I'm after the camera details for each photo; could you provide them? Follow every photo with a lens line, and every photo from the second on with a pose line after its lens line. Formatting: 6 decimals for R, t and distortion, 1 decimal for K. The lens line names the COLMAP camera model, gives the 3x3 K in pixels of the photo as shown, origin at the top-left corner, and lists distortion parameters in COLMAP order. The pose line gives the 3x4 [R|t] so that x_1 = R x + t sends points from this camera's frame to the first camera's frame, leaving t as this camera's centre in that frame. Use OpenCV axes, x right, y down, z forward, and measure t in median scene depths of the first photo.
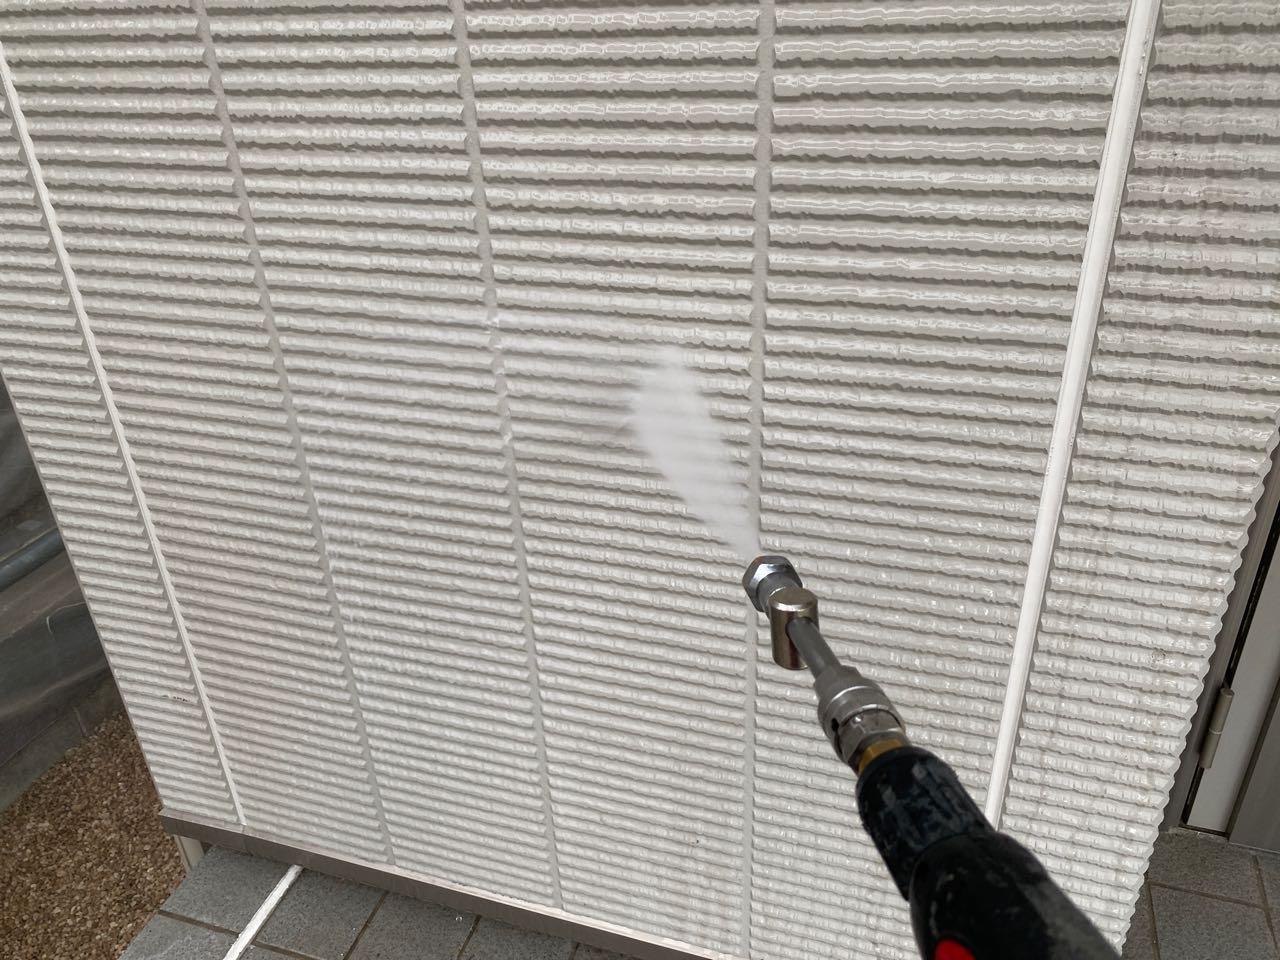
lens RADIAL K [[977.6, 0, 643.6], [0, 977.6, 485.3], [0, 0, 1]] dist [0.070577, -0.106133]
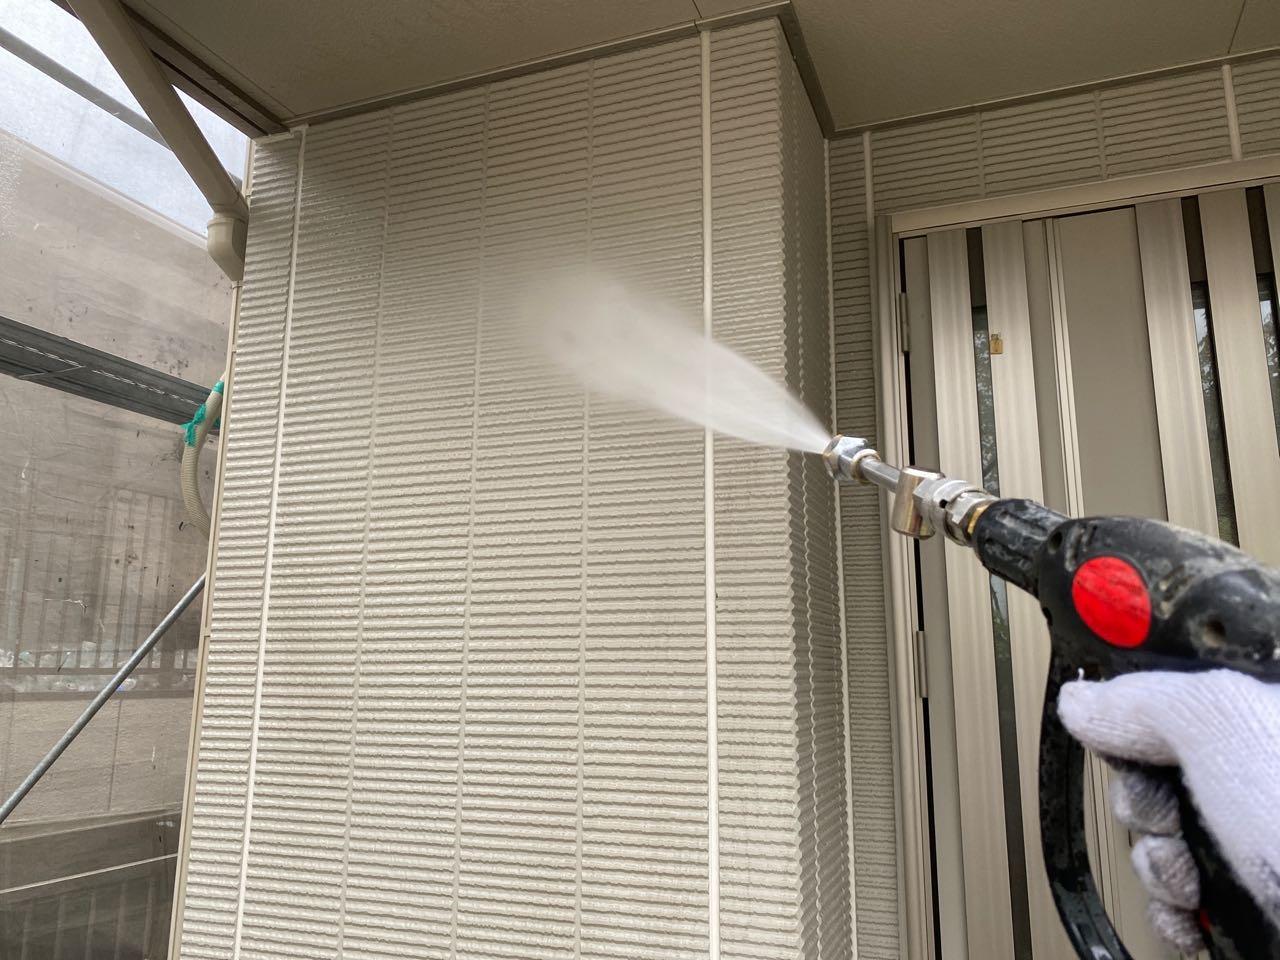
lens RADIAL K [[977.6, 0, 649.2], [0, 977.6, 473.7], [0, 0, 1]] dist [0.070577, -0.106133]
pose [[0.998067, 0.023438, -0.057550, 0.348097], [-0.054409, 0.776999, -0.627147, 0.380254], [0.030017, 0.629066, 0.776772, -1.156805]]
